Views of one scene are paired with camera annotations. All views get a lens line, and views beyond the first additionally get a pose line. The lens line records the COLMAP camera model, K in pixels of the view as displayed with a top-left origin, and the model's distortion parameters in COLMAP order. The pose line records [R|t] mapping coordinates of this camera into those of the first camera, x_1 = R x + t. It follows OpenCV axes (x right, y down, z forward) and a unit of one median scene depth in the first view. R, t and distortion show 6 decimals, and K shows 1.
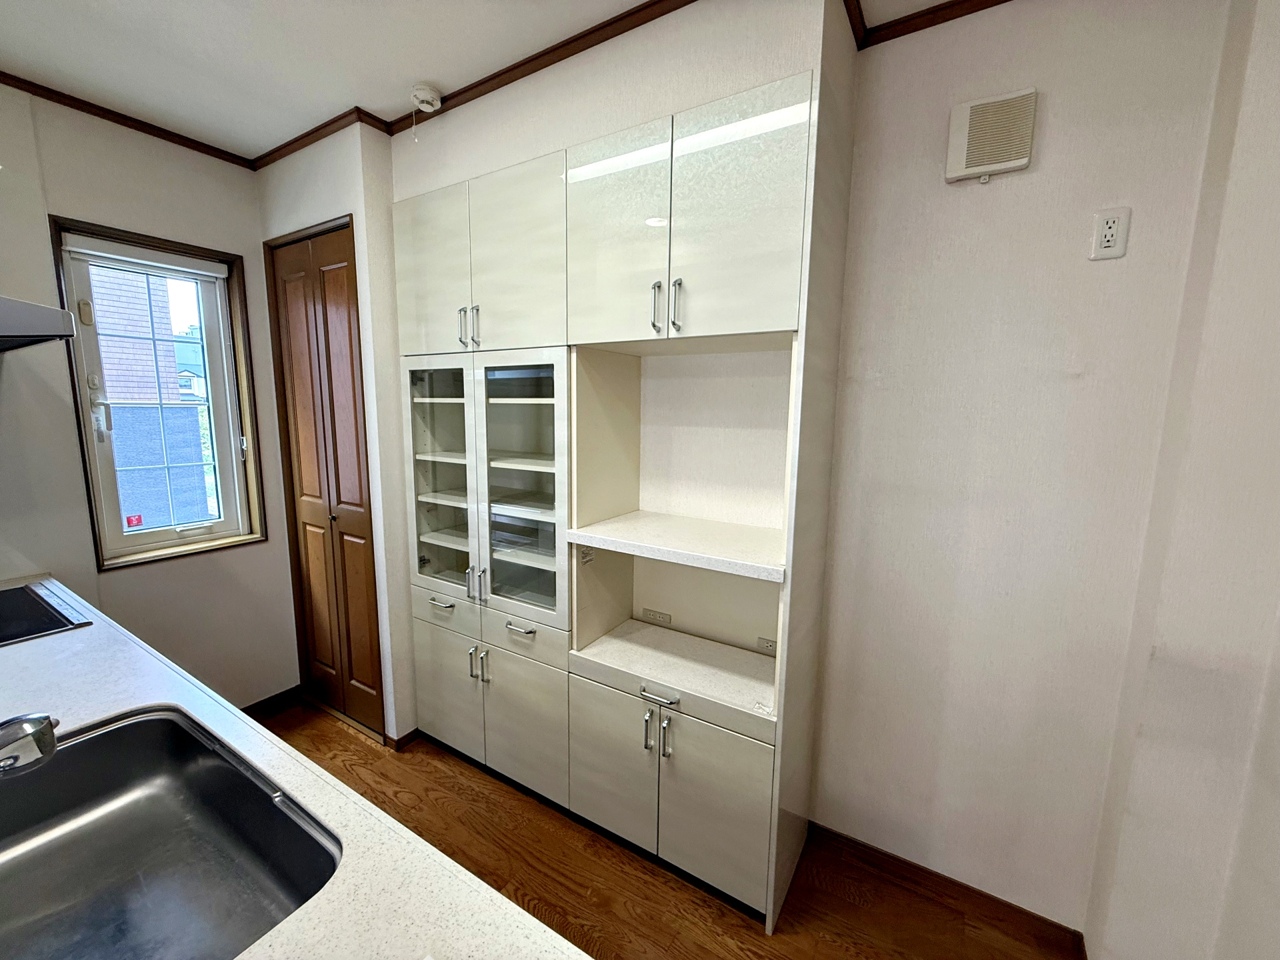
lens RADIAL K [[512.0, 0, 637.8], [0, 512.0, 481.0], [0, 0, 1]] dist [-0.001021, -0.000036]
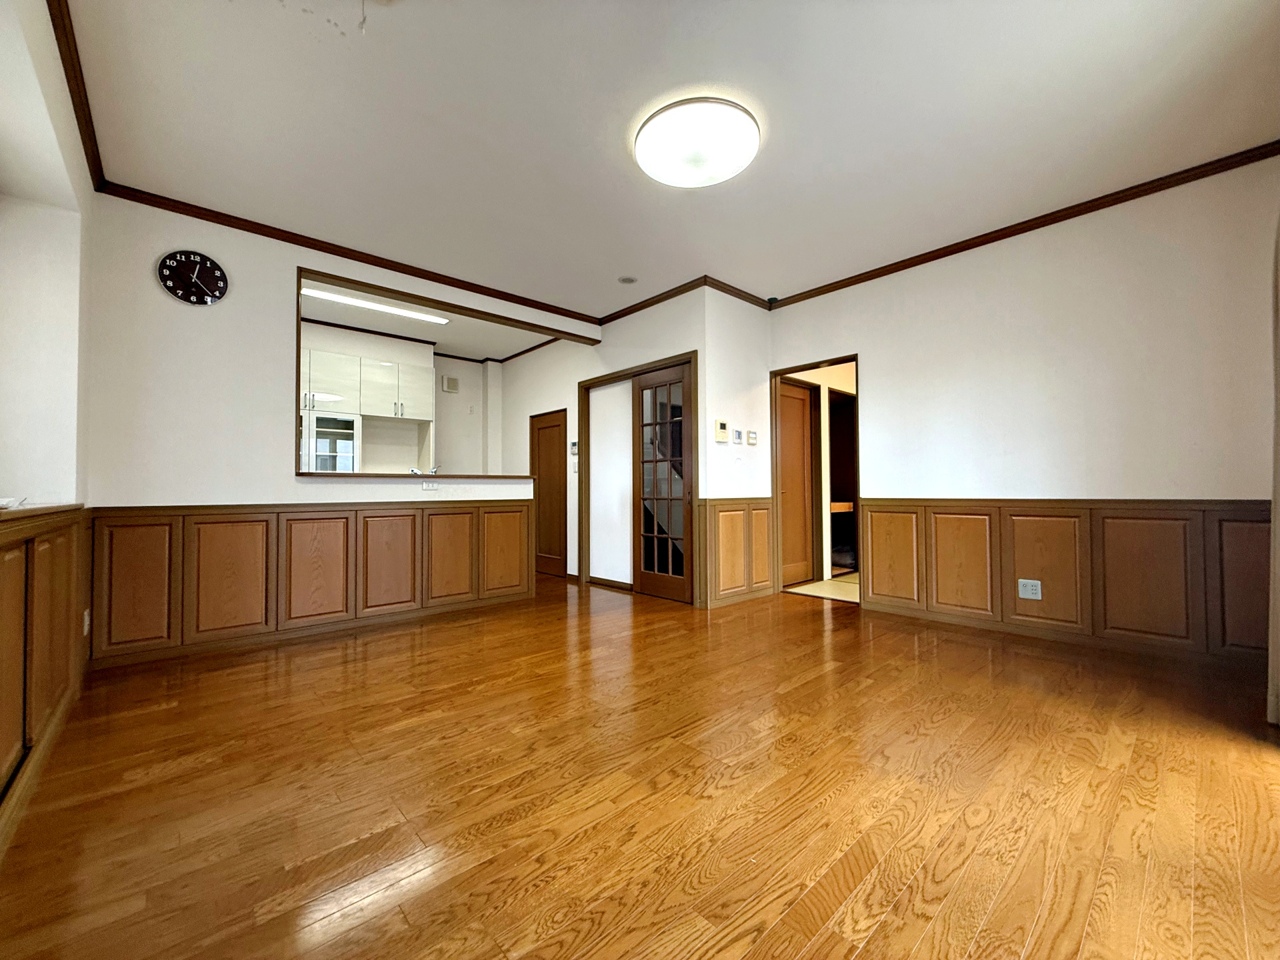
lens RADIAL K [[512.0, 0, 640.7], [0, 512.0, 477.2], [0, 0, 1]] dist [-0.001021, -0.000036]
pose [[0.271460, 0.012978, 0.962362, -2.320935], [0.149132, 0.987265, -0.055380, 0.471814], [-0.950825, 0.158553, 0.266068, -1.221762]]
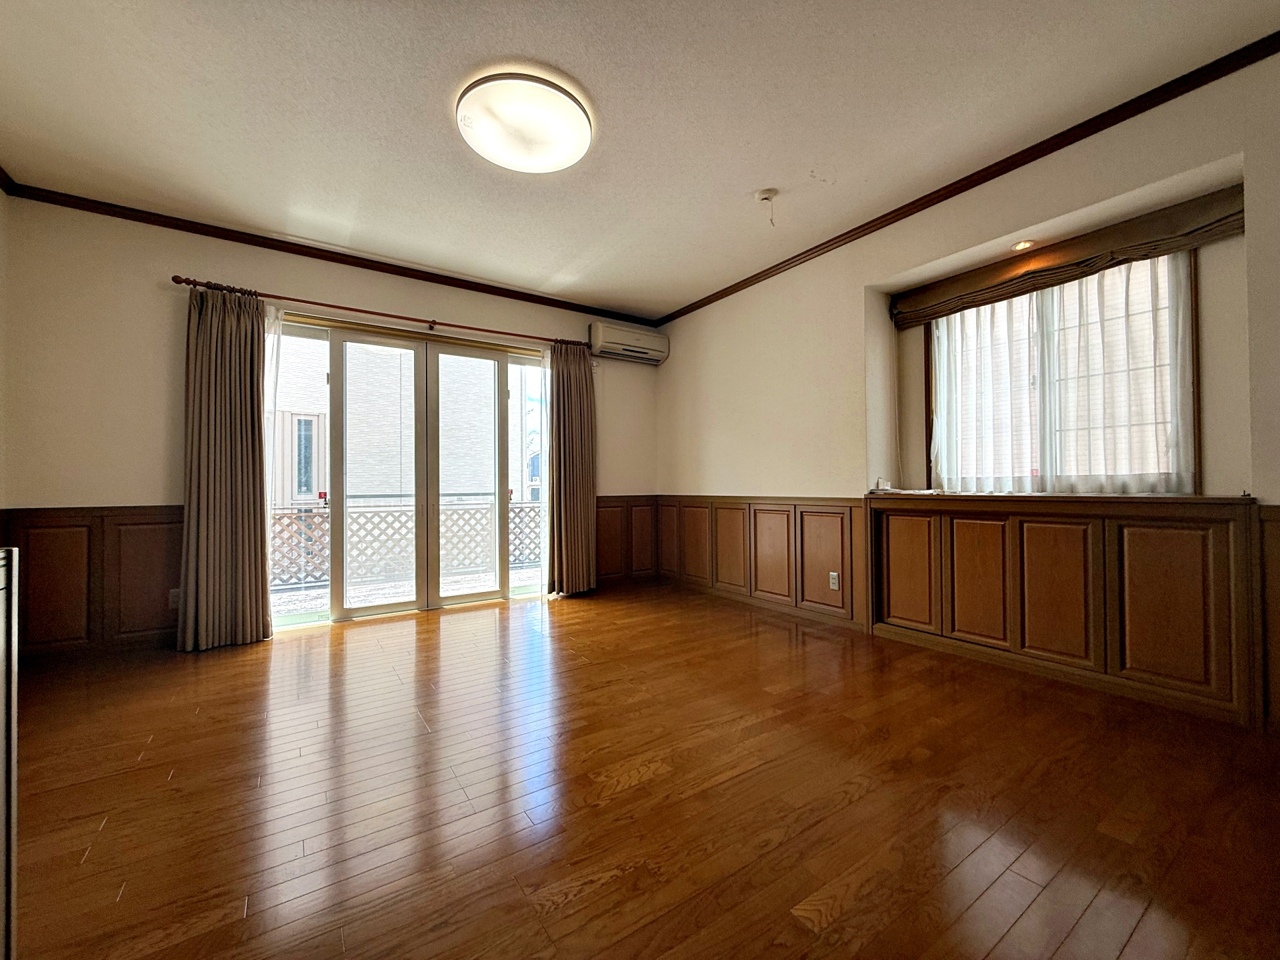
lens RADIAL K [[512.0, 0, 635.9], [0, 512.0, 482.4], [0, 0, 1]] dist [-0.001021, -0.000036]
pose [[-0.409933, -0.015744, -0.911980, -0.082795], [-0.127711, 0.990992, 0.040298, 0.350121], [0.903130, 0.132989, -0.408251, -0.310659]]
